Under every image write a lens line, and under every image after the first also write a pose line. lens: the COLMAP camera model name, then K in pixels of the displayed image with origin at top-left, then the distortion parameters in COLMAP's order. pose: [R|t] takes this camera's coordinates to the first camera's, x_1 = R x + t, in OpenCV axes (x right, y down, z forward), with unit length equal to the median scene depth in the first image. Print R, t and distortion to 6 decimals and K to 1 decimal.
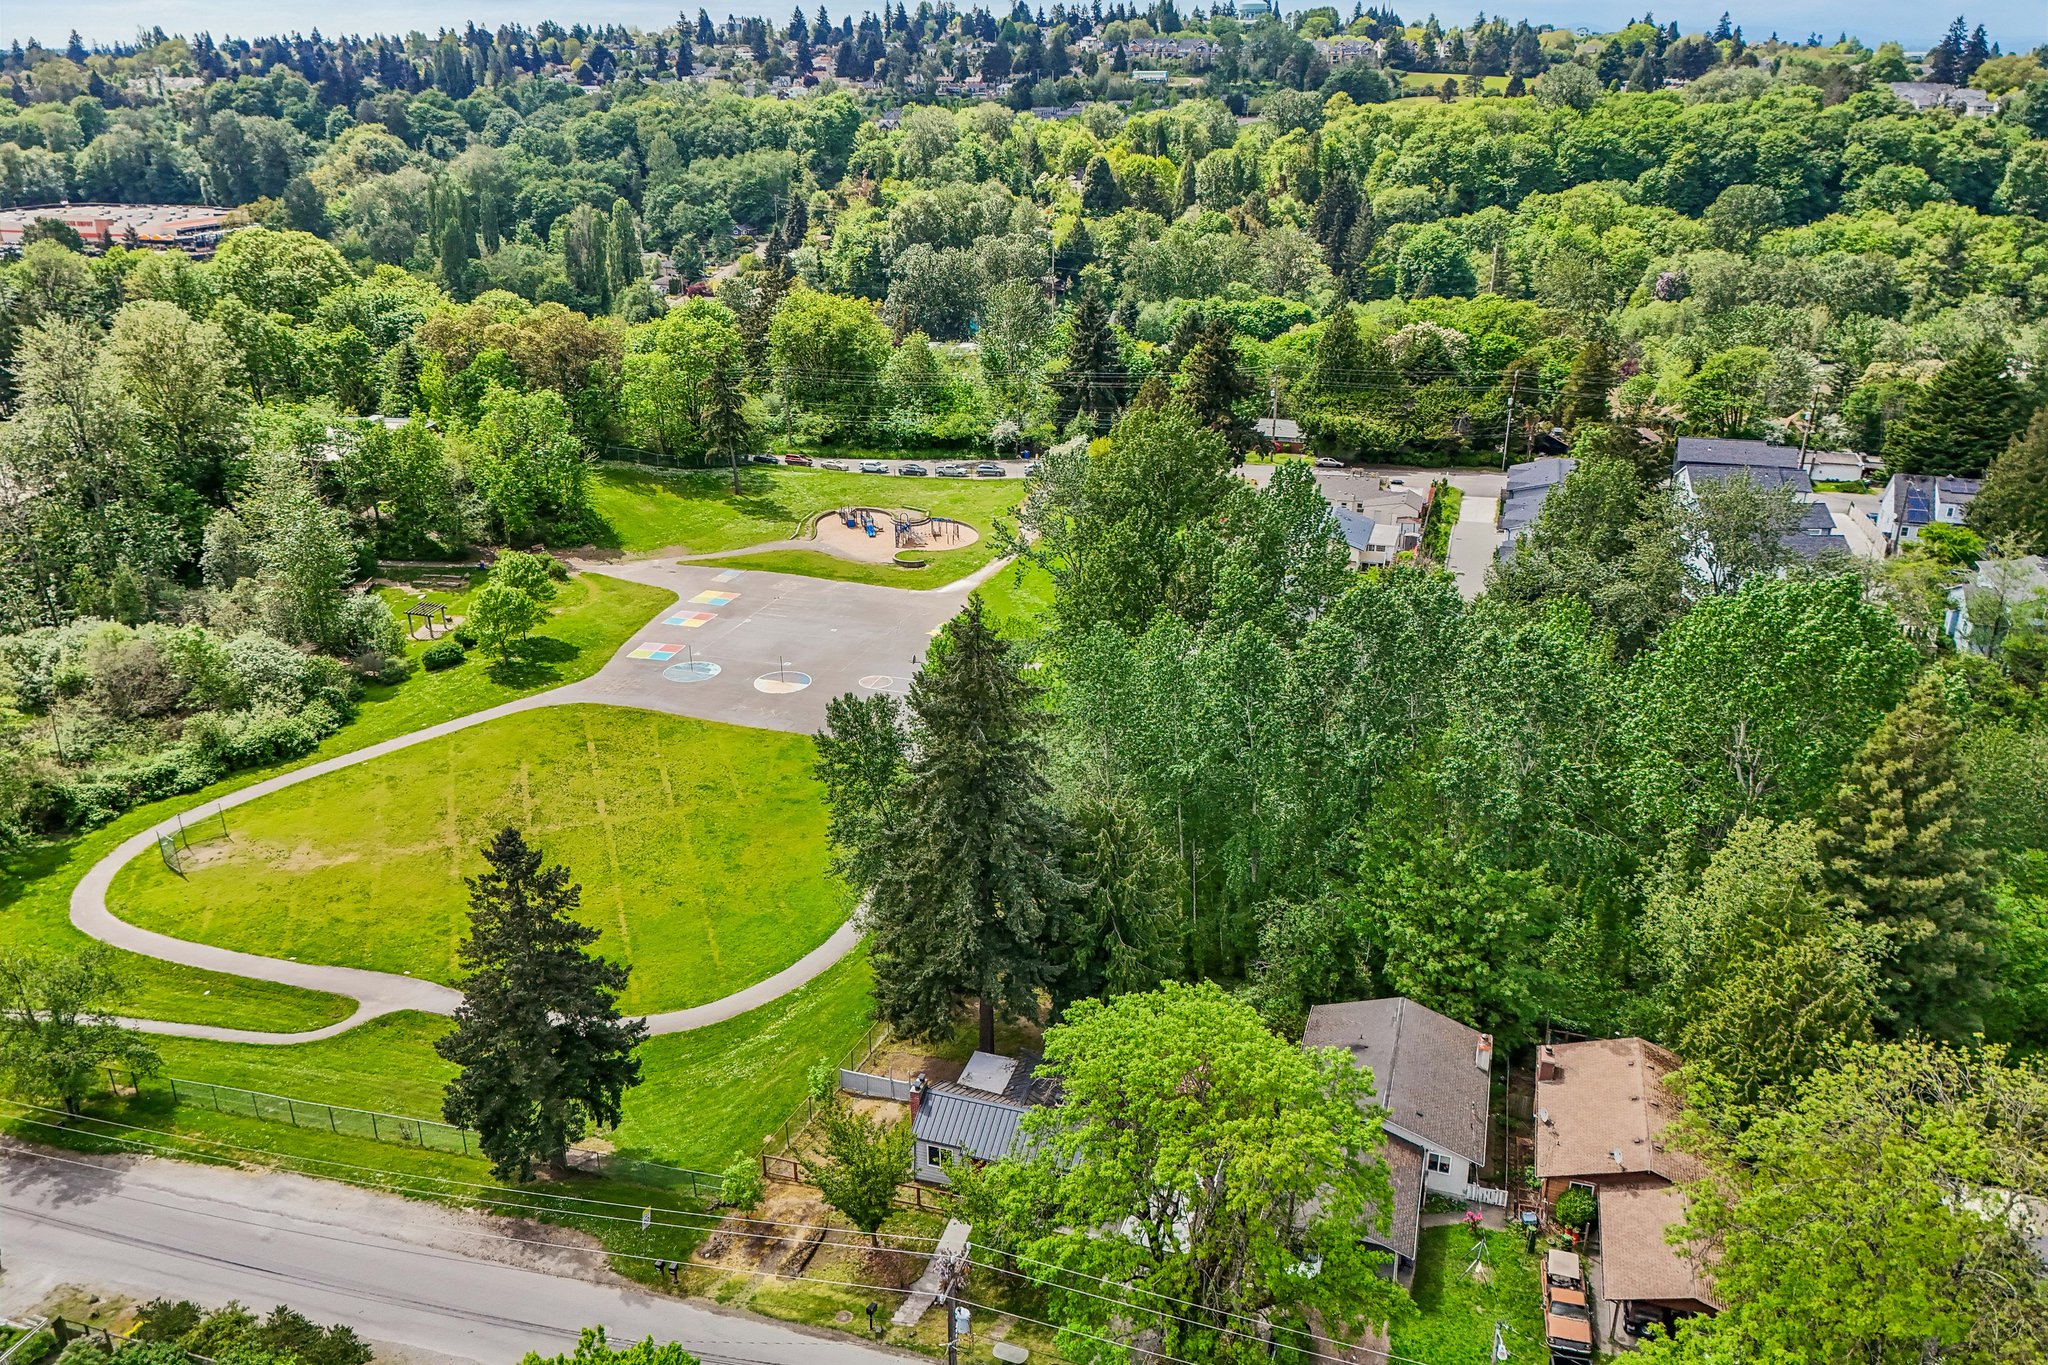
lens RADIAL K [[1503.7, 0, 1032.8], [0, 1503.7, 691.2], [0, 0, 1]] dist [0.057356, -0.050705]
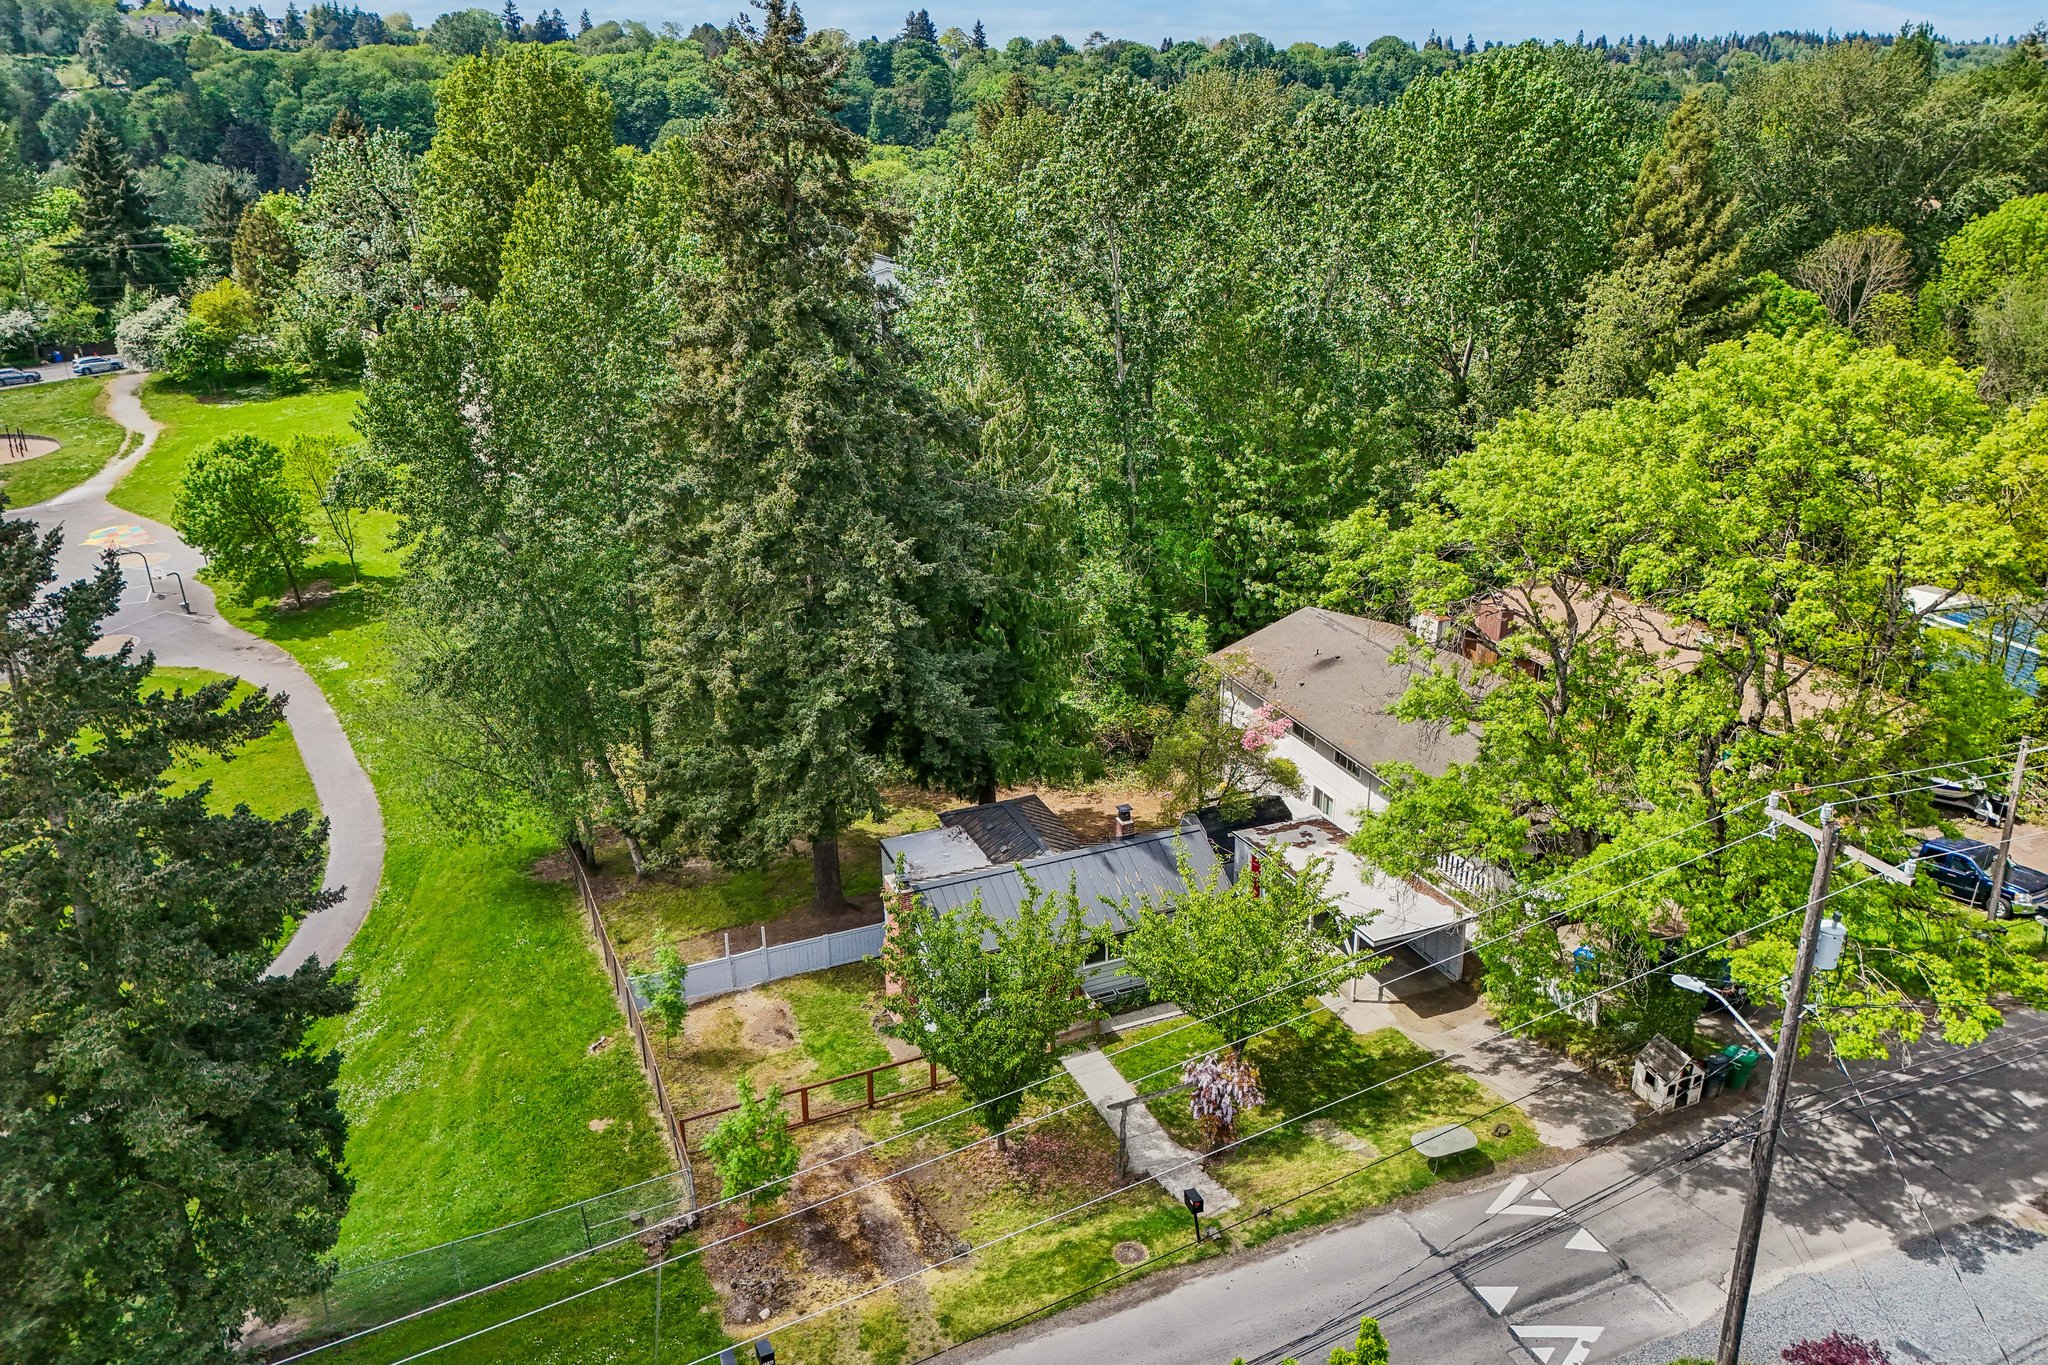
lens RADIAL K [[1503.7, 0, 1029.2], [0, 1503.7, 681.4], [0, 0, 1]] dist [0.057356, -0.050705]
pose [[0.762333, -0.244147, 0.599367, -0.124584], [0.258565, 0.963887, 0.063764, 0.059826], [-0.593289, 0.106366, 0.797931, 0.188008]]
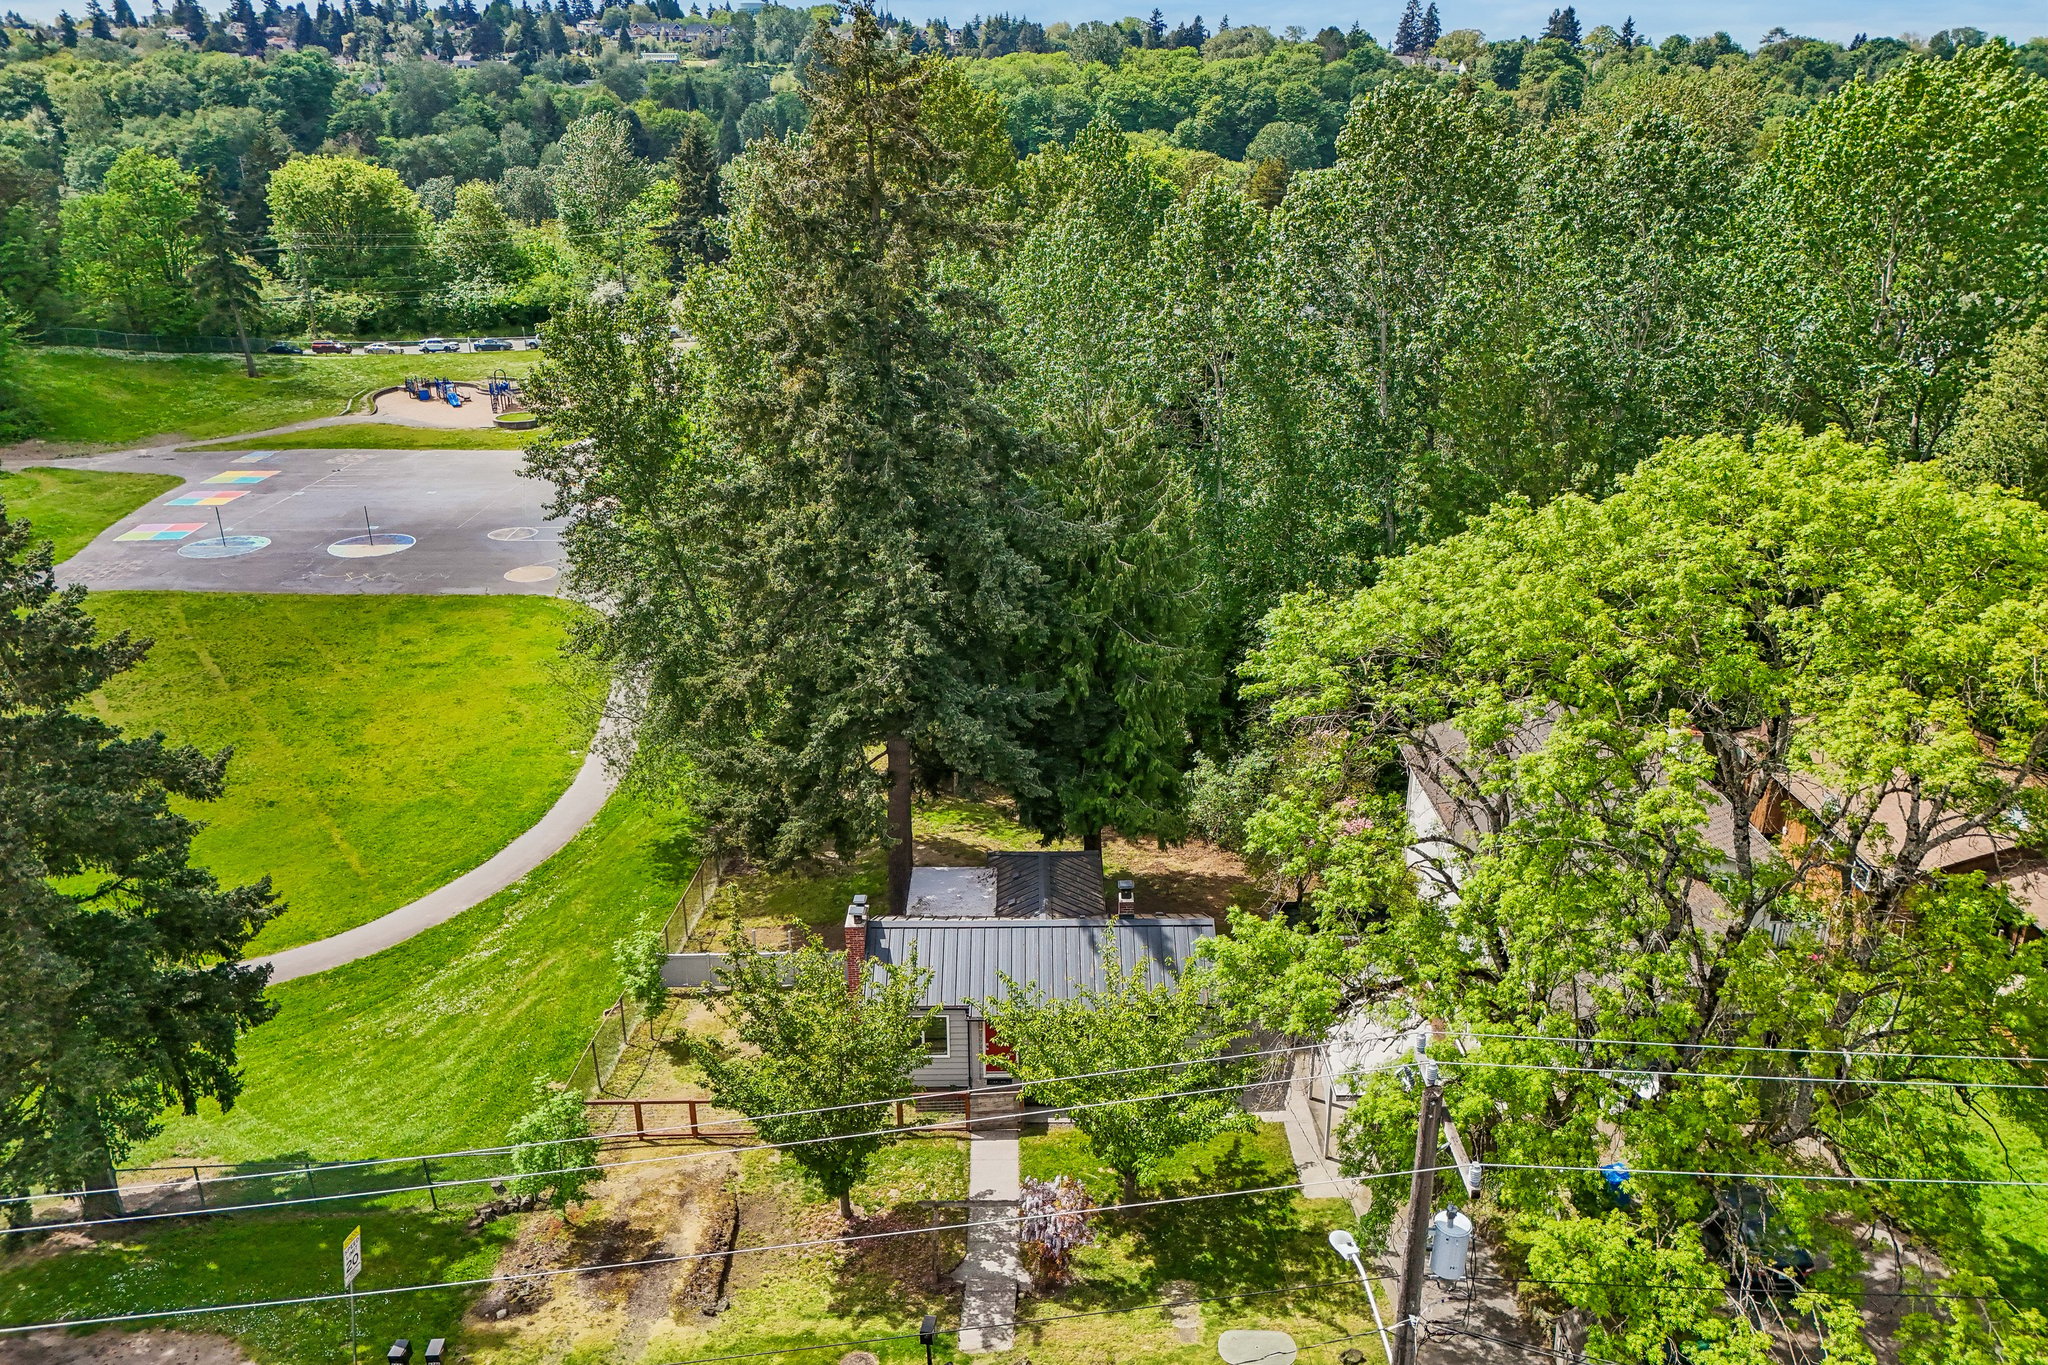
lens RADIAL K [[1503.7, 0, 1028.3], [0, 1503.7, 682.8], [0, 0, 1]] dist [0.057356, -0.050705]
pose [[0.953101, -0.113914, 0.280395, -0.055964], [0.120938, 0.992629, -0.007816, 0.068212], [-0.277438, 0.041360, 0.959853, 0.168230]]
